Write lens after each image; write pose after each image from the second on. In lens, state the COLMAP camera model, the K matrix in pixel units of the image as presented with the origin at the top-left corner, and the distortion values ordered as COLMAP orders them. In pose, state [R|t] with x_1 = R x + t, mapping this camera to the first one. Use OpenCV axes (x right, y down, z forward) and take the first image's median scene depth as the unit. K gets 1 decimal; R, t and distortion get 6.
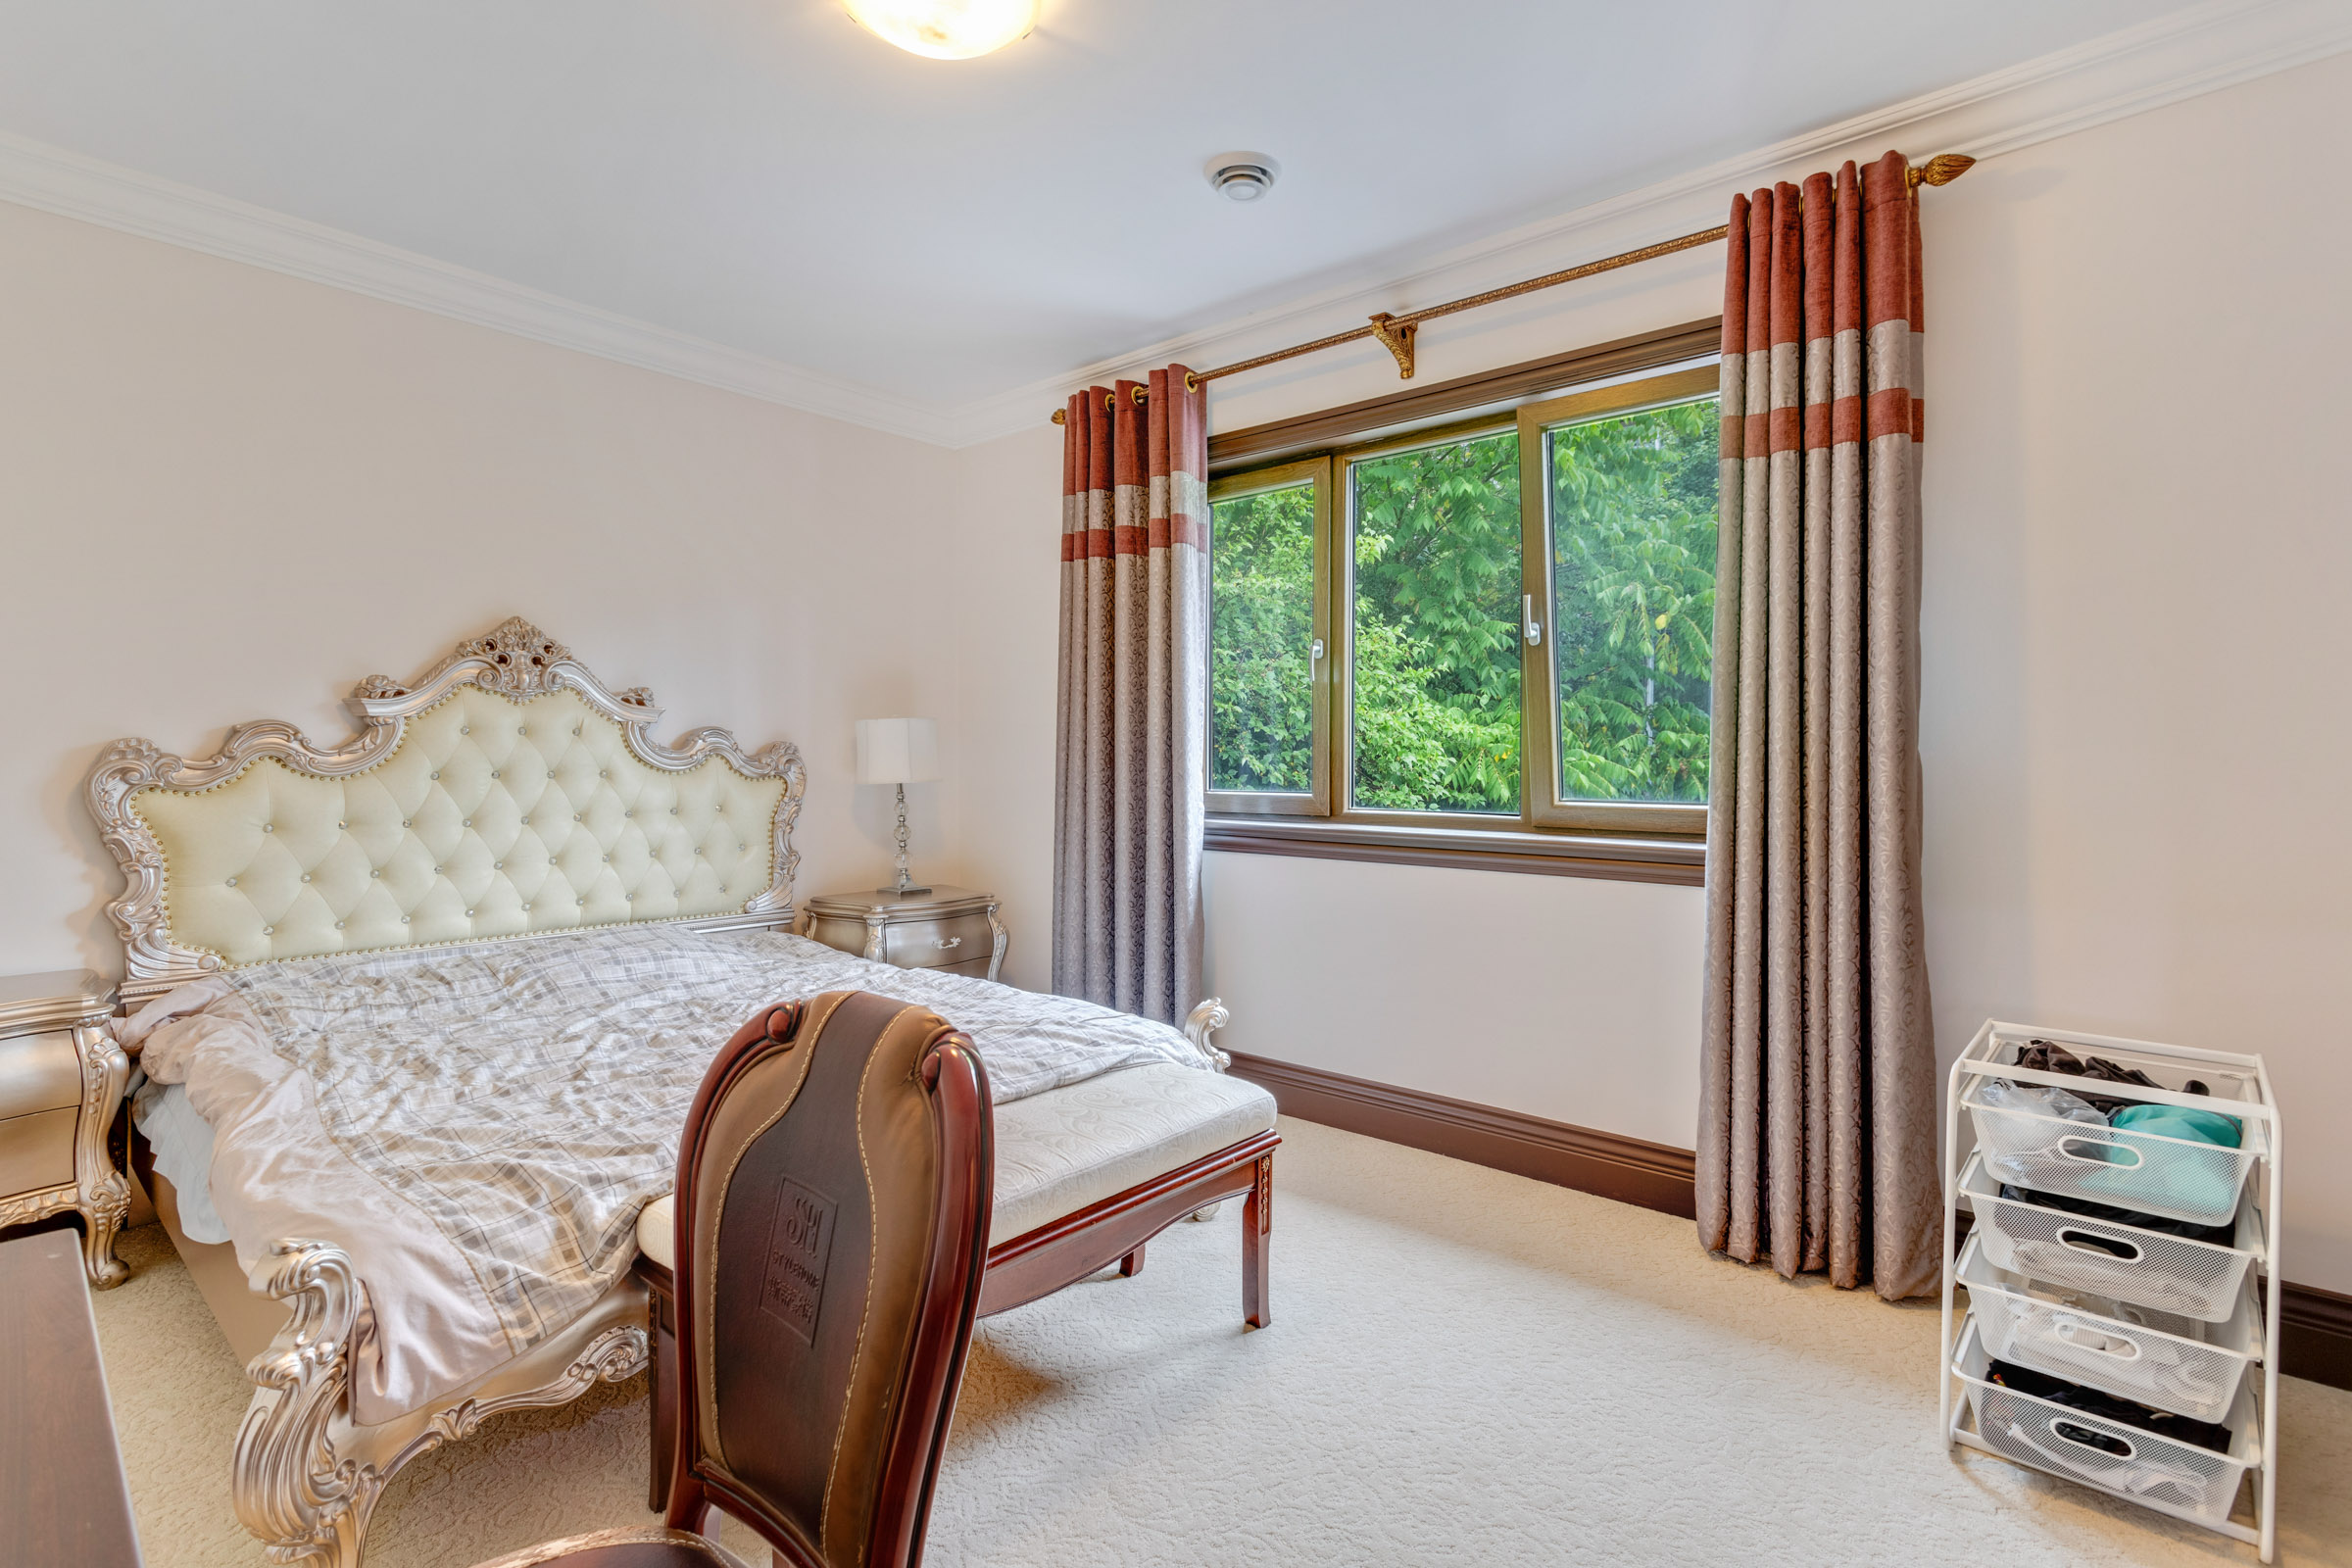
lens RADIAL K [[1126.8, 0, 1165.8], [0, 1126.8, 779.1], [0, 0, 1]] dist [0.009370, 0.000539]
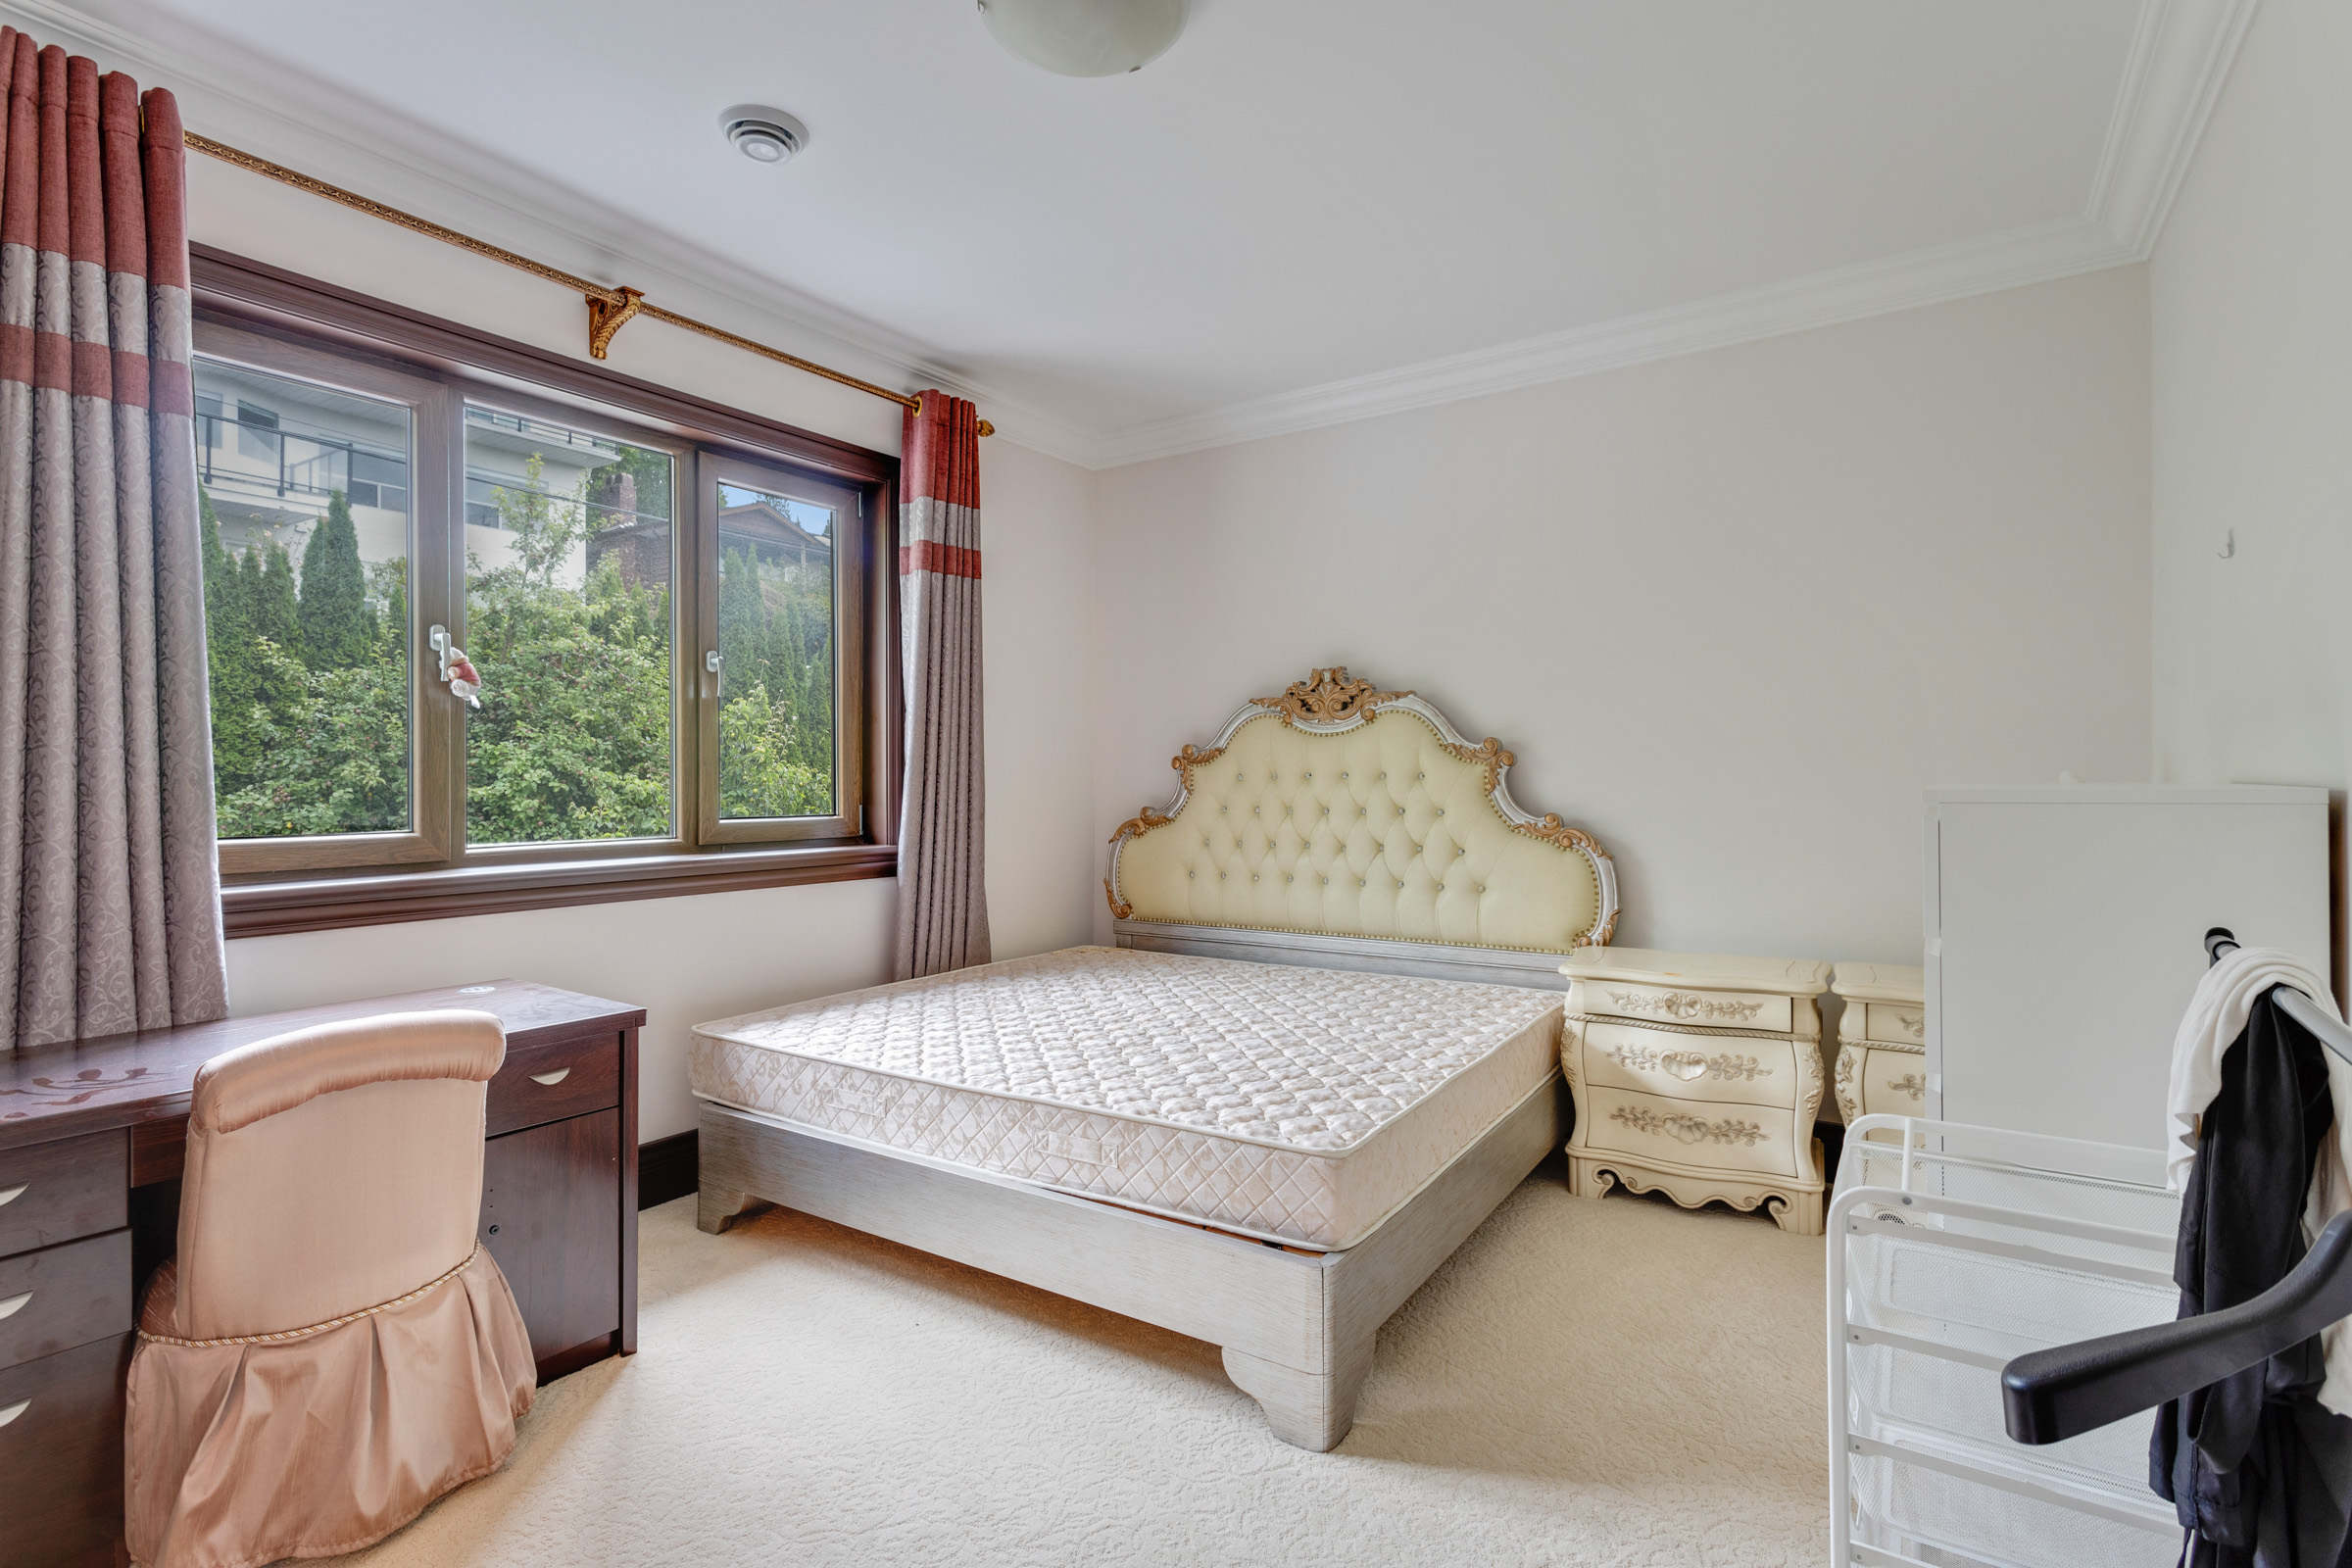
lens RADIAL K [[1126.8, 0, 1165.8], [0, 1126.8, 779.1], [0, 0, 1]] dist [0.009370, 0.000539]
pose [[-0.121807, -0.011846, 0.992483, -0.740901], [0.012417, 0.999832, 0.013458, -0.028556], [-0.992476, 0.013962, -0.121640, 0.688599]]
